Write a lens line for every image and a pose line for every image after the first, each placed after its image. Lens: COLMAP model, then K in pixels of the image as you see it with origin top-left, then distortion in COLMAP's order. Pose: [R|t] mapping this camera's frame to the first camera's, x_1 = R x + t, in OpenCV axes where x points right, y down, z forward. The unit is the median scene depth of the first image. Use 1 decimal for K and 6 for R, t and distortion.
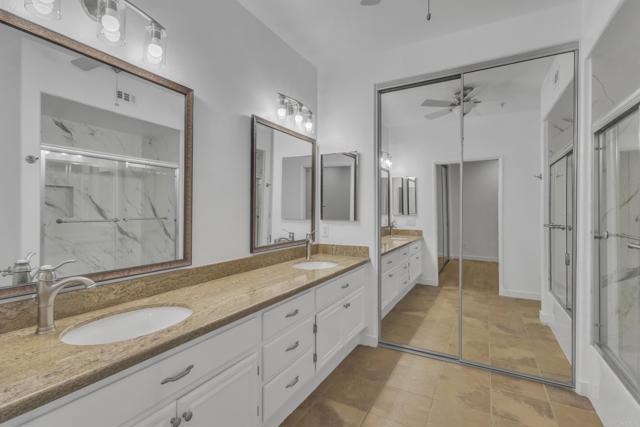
lens RADIAL K [[301.6, 0, 321.0], [0, 301.6, 211.8], [0, 0, 1]] dist [-0.002491, 0.001493]
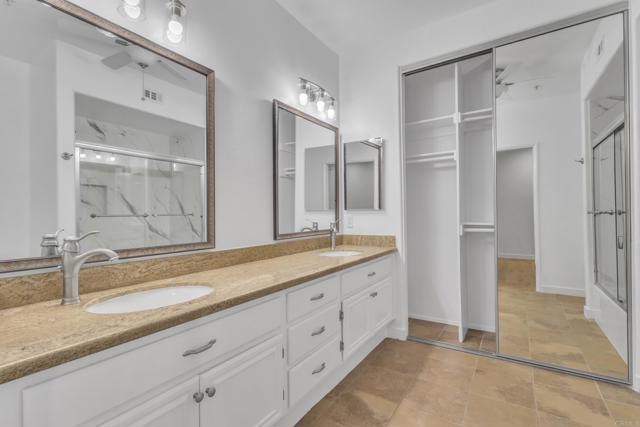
lens RADIAL K [[301.6, 0, 322.4], [0, 301.6, 213.2], [0, 0, 1]] dist [-0.002491, 0.001493]
pose [[0.997115, -0.017665, -0.073822, -0.002076], [0.017119, 0.999821, -0.008023, 0.053145], [0.073950, 0.006736, 0.997239, 0.027240]]
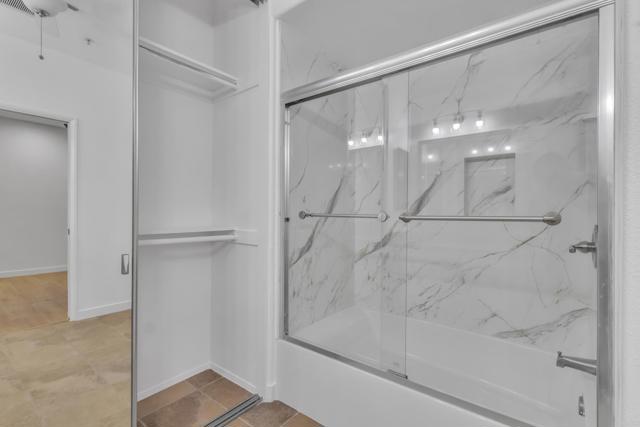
lens RADIAL K [[301.6, 0, 333.2], [0, 301.6, 211.8], [0, 0, 1]] dist [-0.002491, 0.001493]
pose [[0.147748, -0.002789, 0.989021, 0.024575], [-0.005229, 0.999980, 0.003601, 0.047137], [-0.989011, -0.005703, 0.147730, 0.573490]]
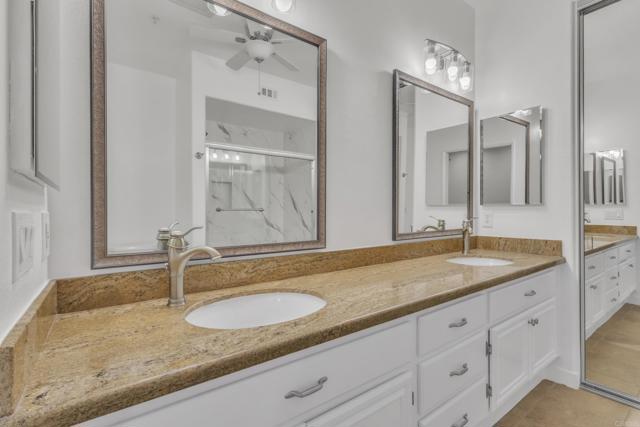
lens RADIAL K [[301.6, 0, 319.1], [0, 301.6, 213.4], [0, 0, 1]] dist [-0.002491, 0.001493]
pose [[0.907446, -0.003693, -0.420152, -0.063248], [0.005188, 0.999984, 0.002415, 0.054052], [0.420136, -0.004371, 0.907451, 0.157301]]
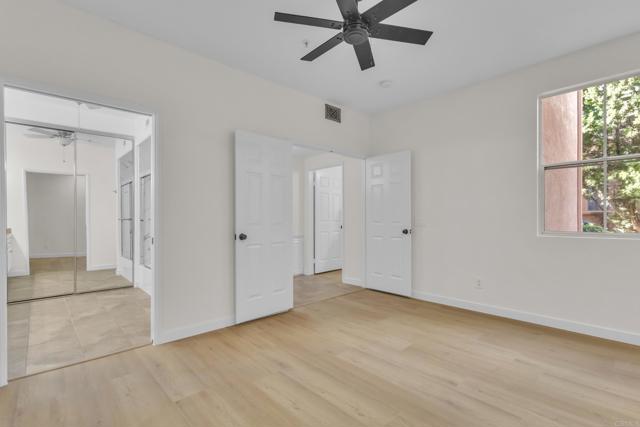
lens RADIAL K [[301.6, 0, 327.3], [0, 301.6, 220.0], [0, 0, 1]] dist [-0.002491, 0.001493]
pose [[0.305020, -0.008480, 0.952308, -0.766431], [0.005684, 0.999959, 0.007084, 0.057383], [-0.952329, 0.003252, 0.305055, -0.951497]]
